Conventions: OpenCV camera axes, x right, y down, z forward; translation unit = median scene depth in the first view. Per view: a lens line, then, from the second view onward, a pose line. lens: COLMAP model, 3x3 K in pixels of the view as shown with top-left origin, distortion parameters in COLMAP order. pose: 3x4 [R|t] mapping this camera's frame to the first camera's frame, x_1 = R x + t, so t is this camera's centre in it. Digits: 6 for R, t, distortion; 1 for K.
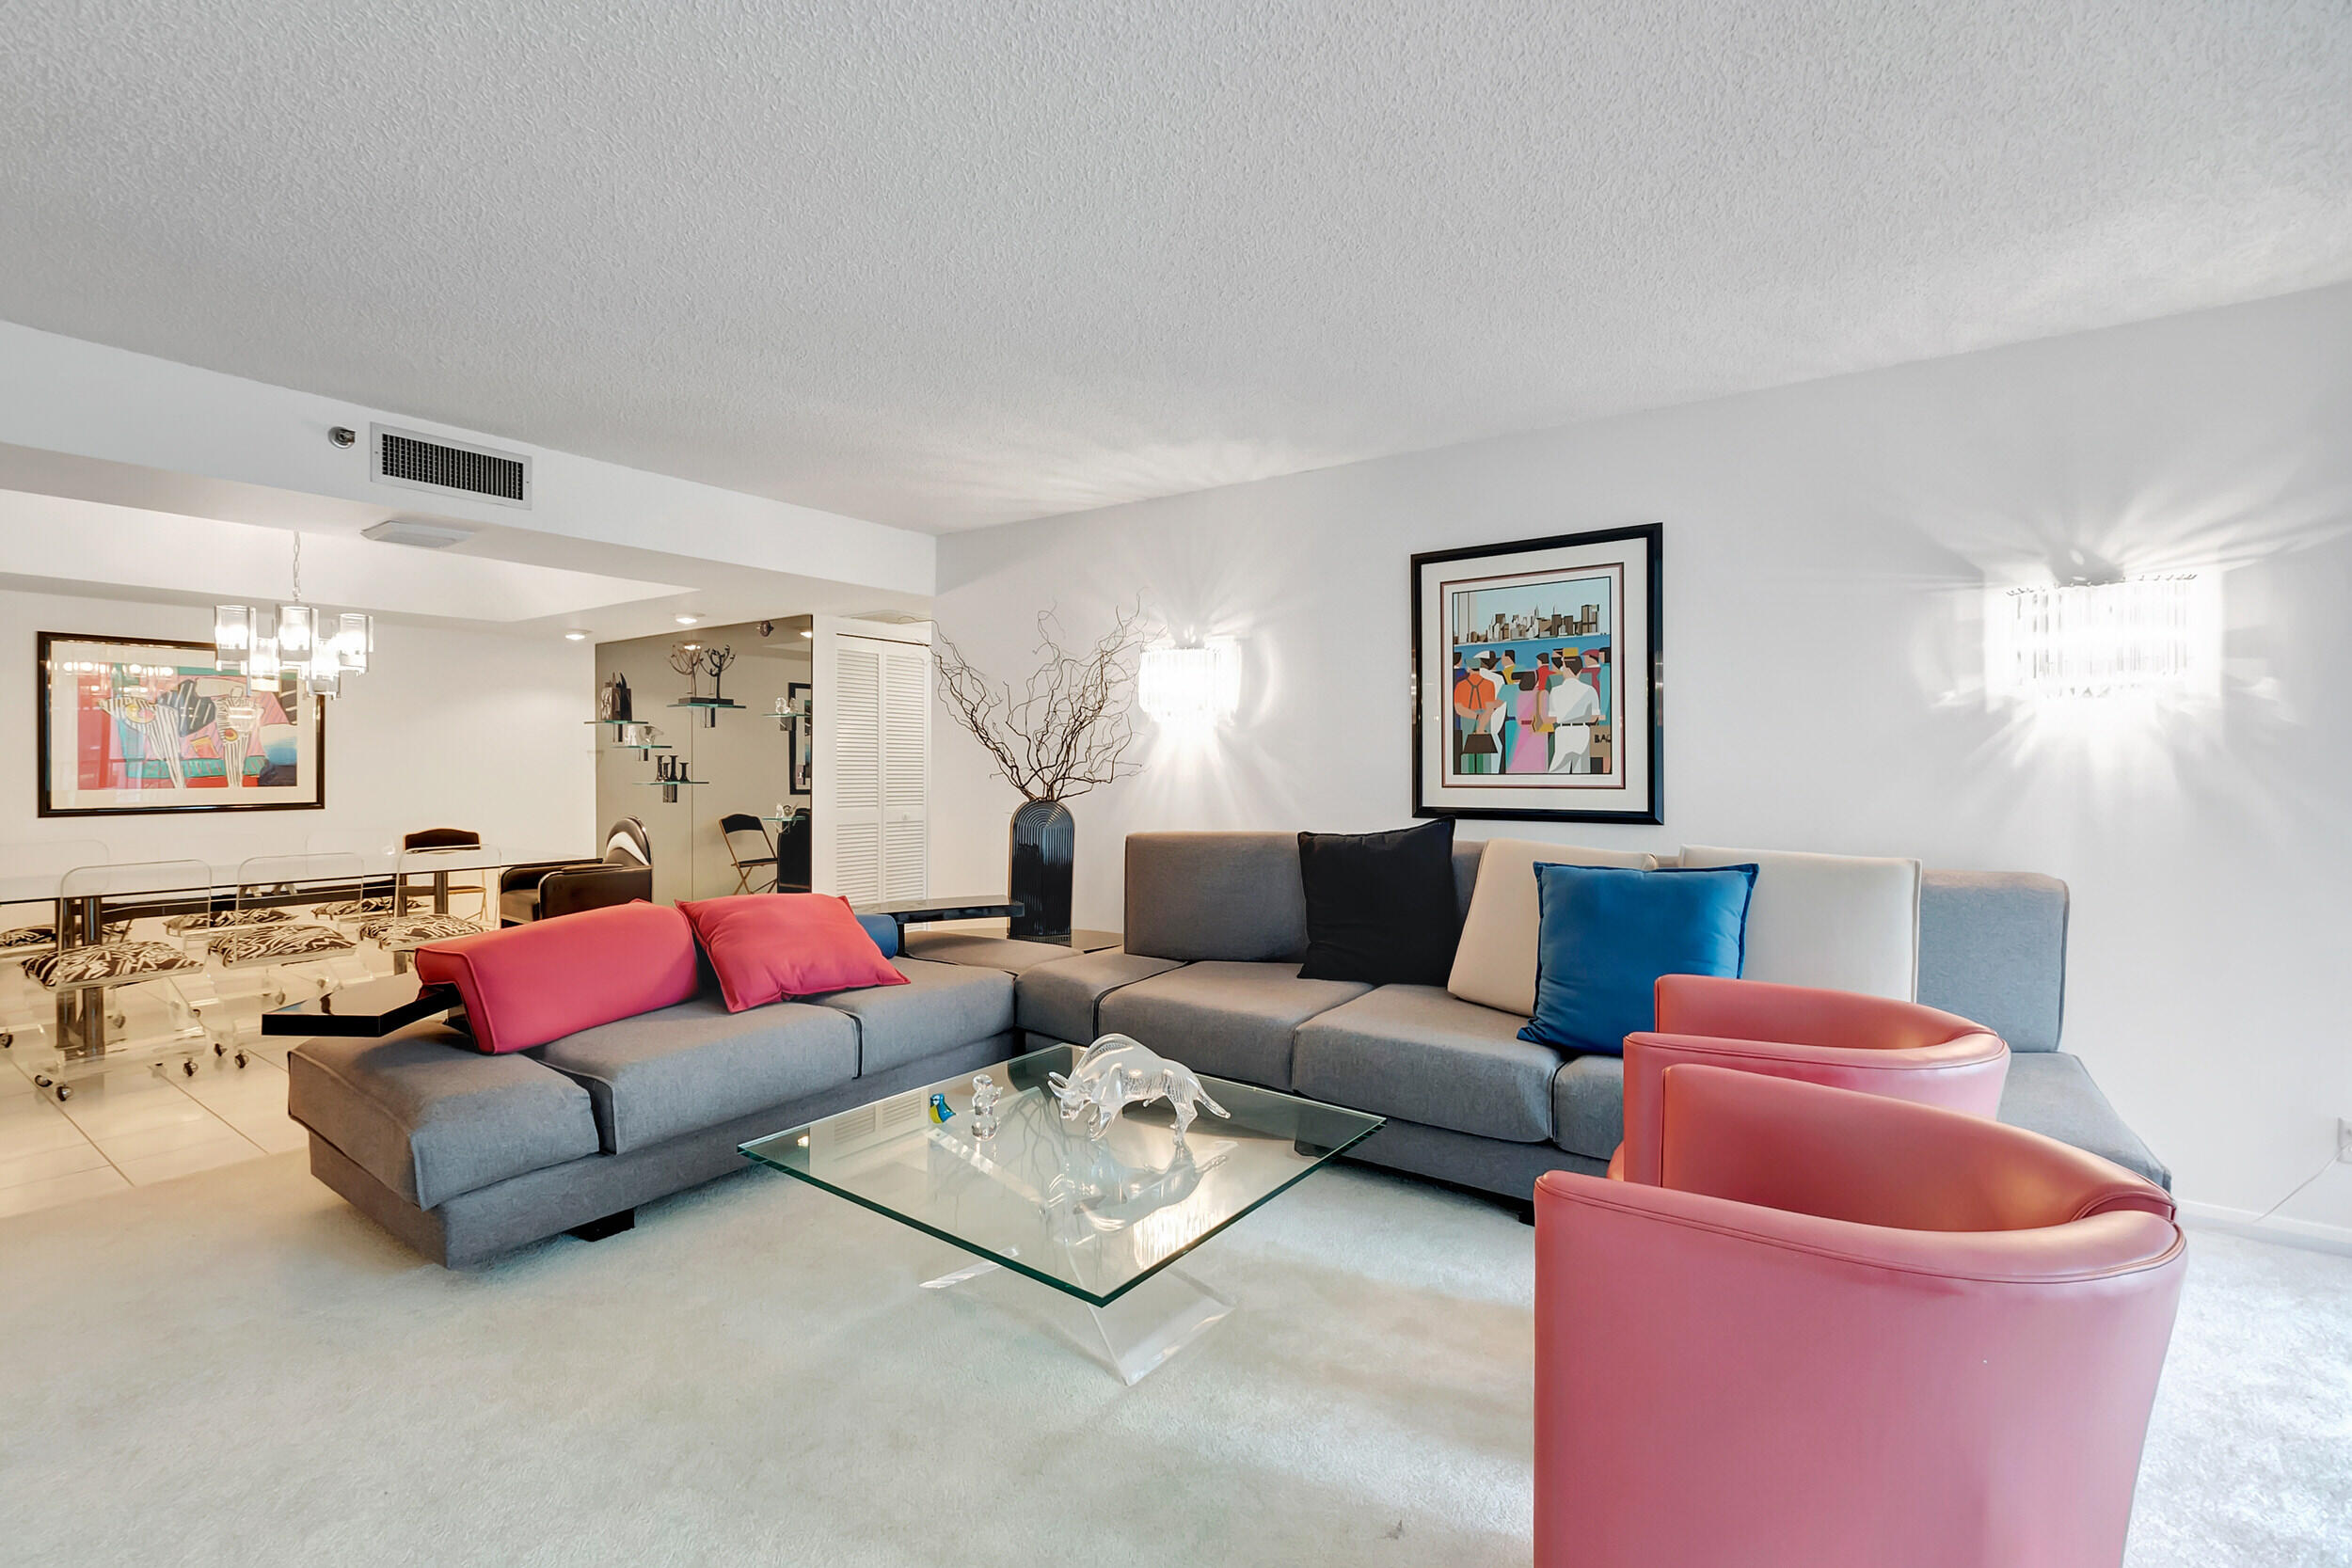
lens RADIAL K [[1041.2, 0, 1174.9], [0, 1041.2, 770.2], [0, 0, 1]] dist [-0.002626, 0.000257]
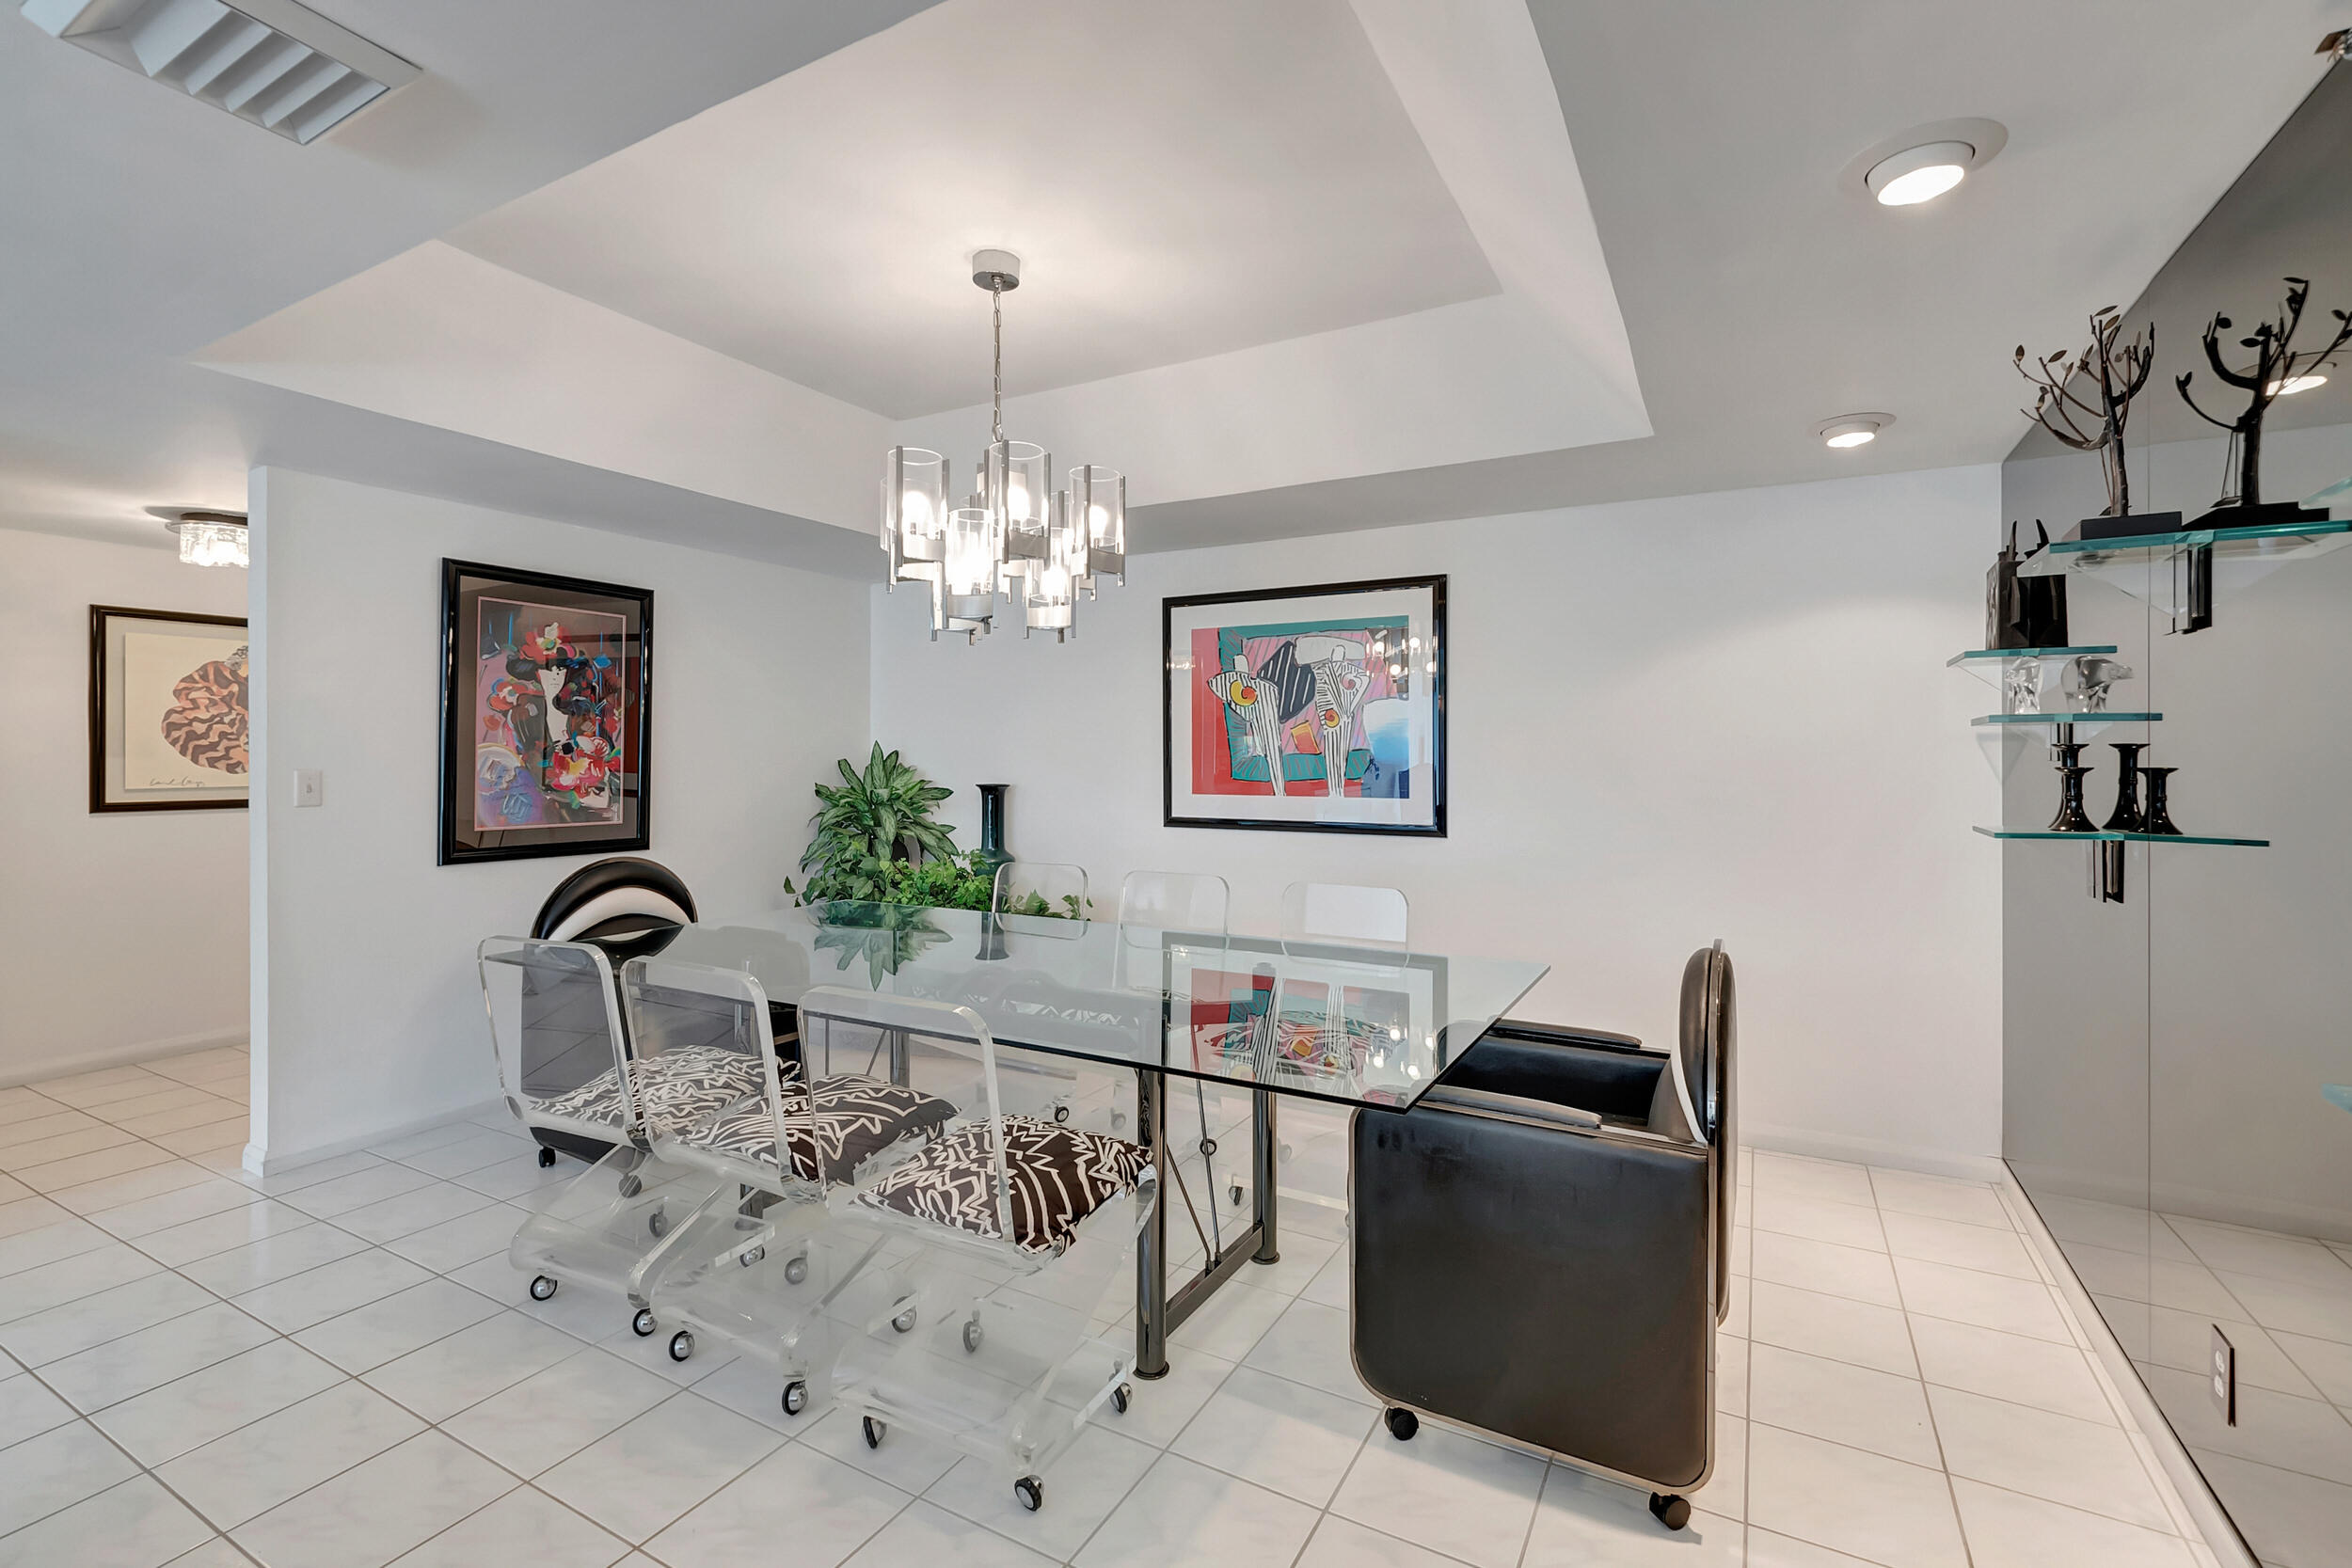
lens RADIAL K [[1041.2, 0, 1194.1], [0, 1041.2, 760.1], [0, 0, 1]] dist [-0.002626, 0.000257]
pose [[0.105810, -0.011496, -0.994320, -0.244736], [-0.025364, 0.999577, -0.014256, 0.004640], [0.994063, 0.026728, 0.105473, 0.829250]]
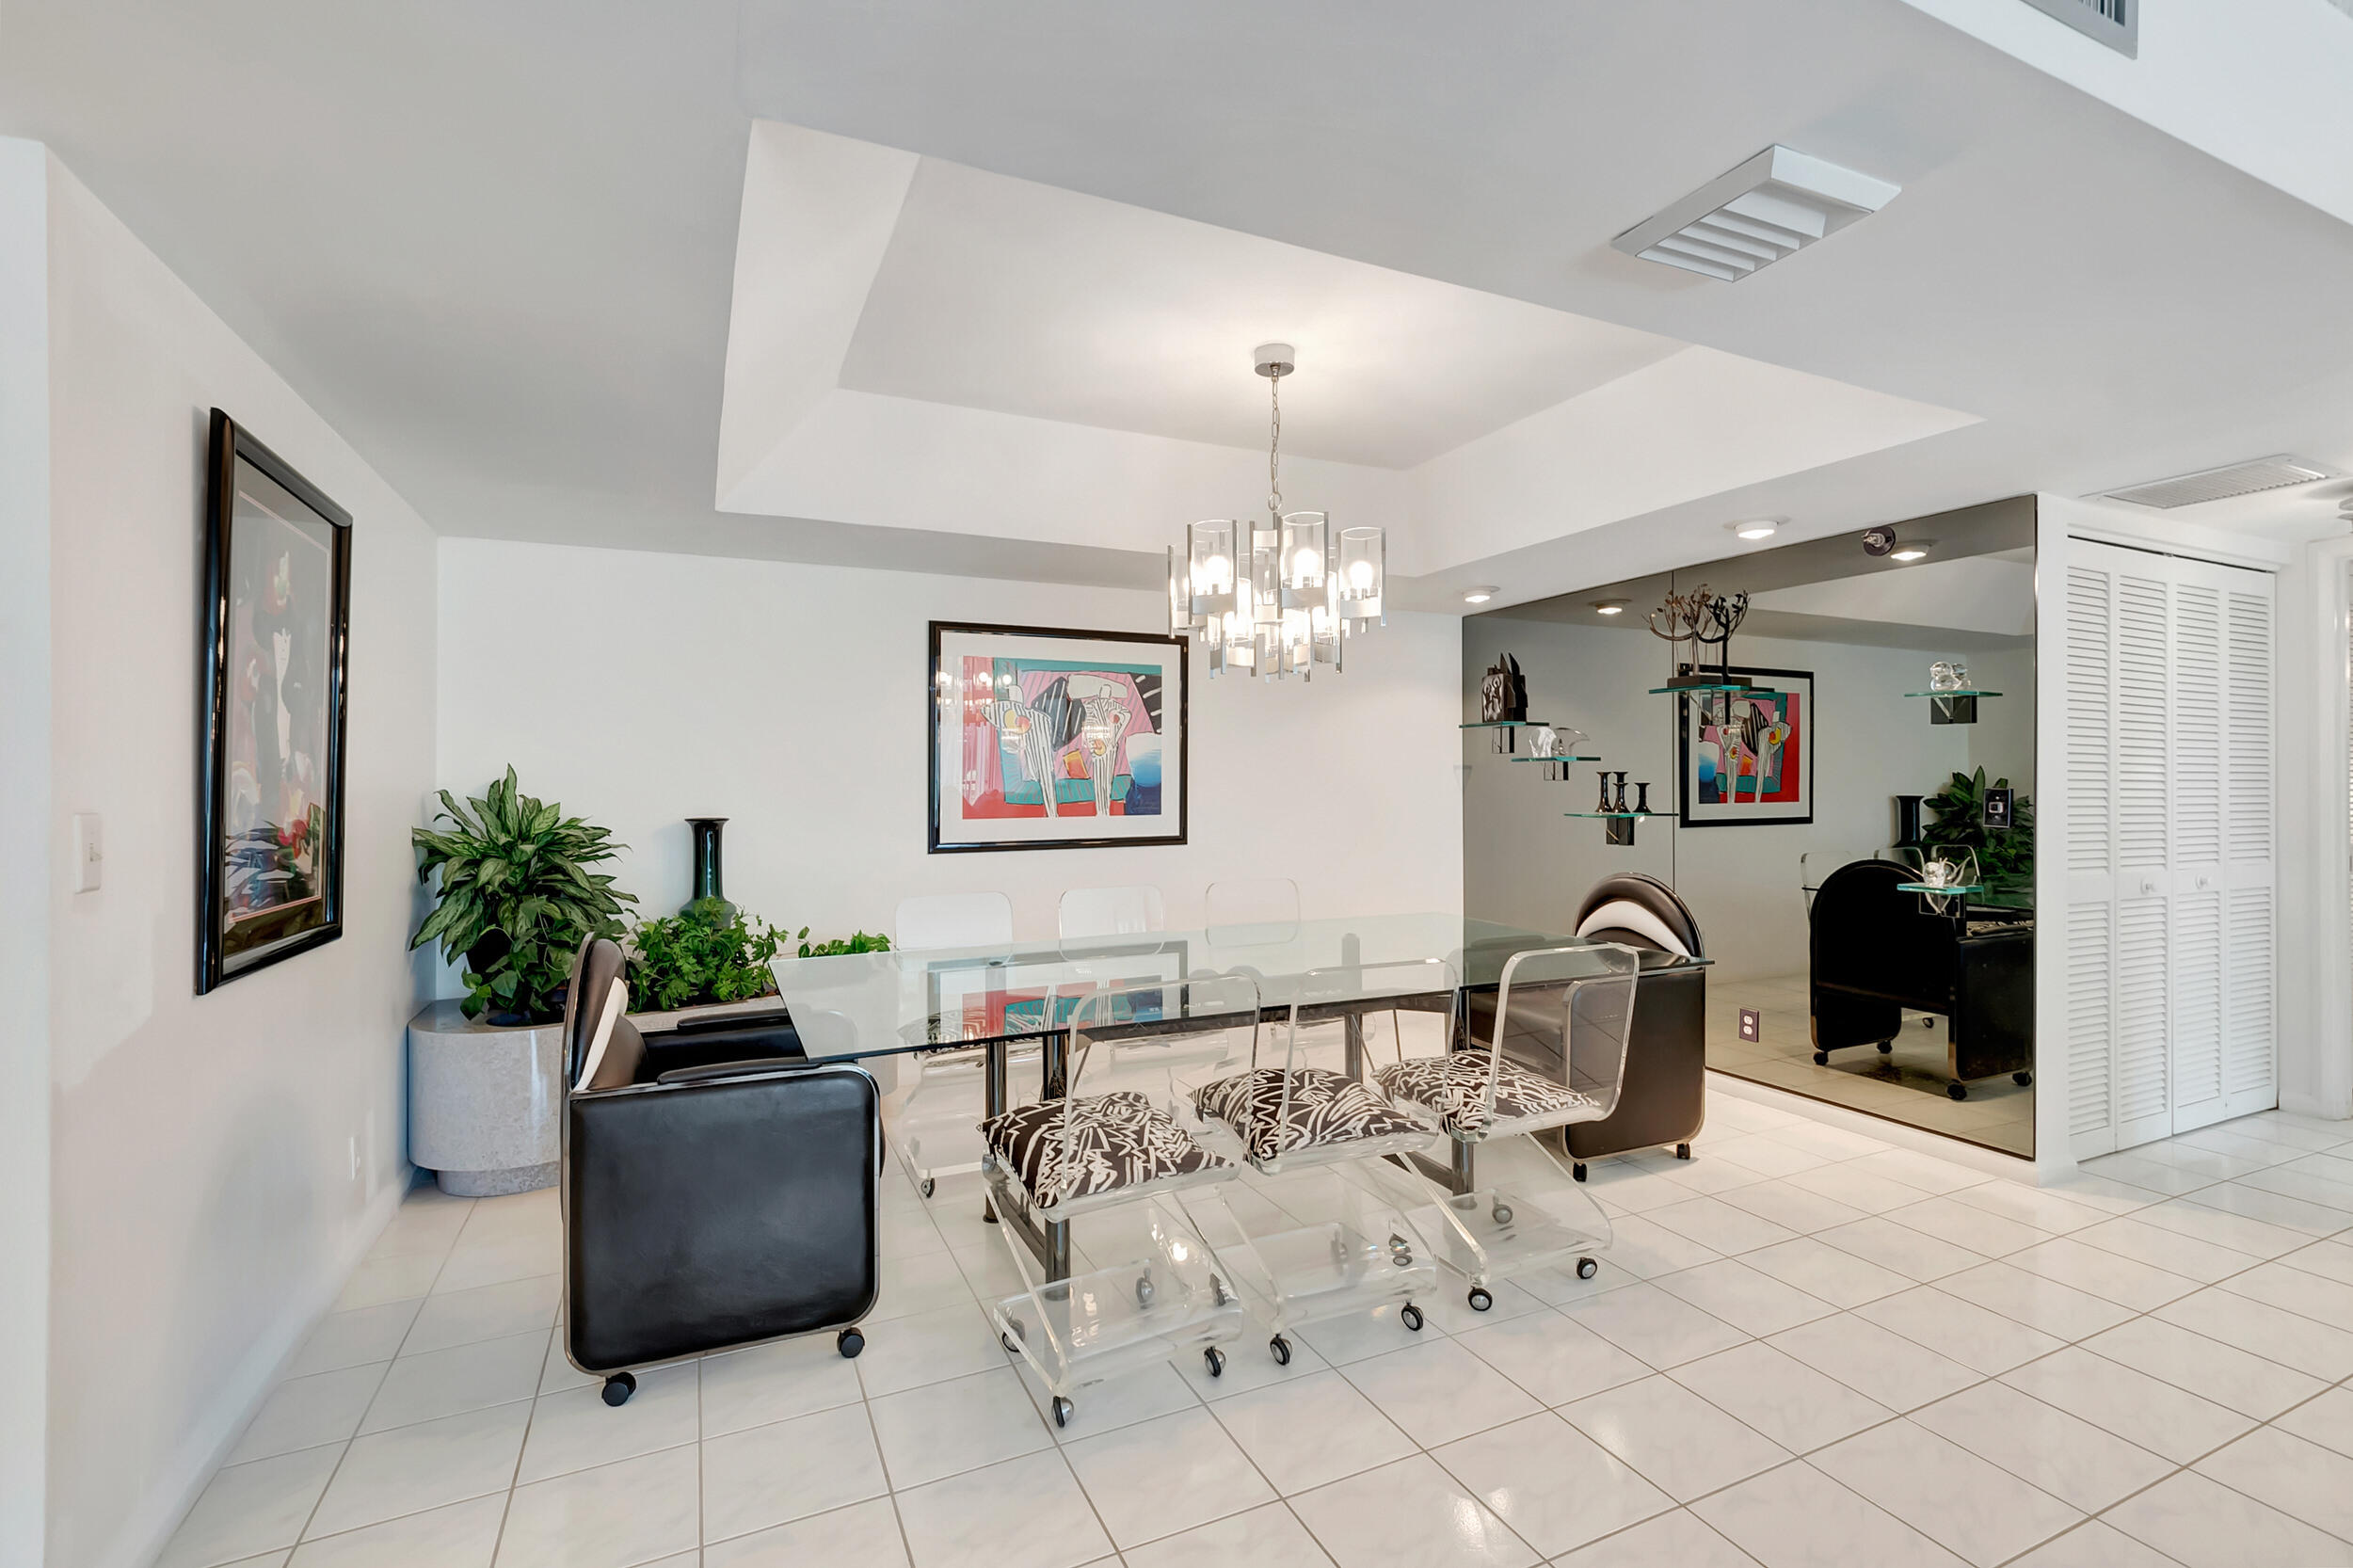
lens RADIAL K [[1041.7, 0, 1179.7], [0, 1041.7, 792.6], [0, 0, 1]] dist [-0.002626, 0.000257]
pose [[0.868159, 0.001587, -0.496284, -0.465323], [-0.000954, 0.999998, 0.001528, -0.001965], [0.496286, -0.000853, 0.868159, 0.351363]]
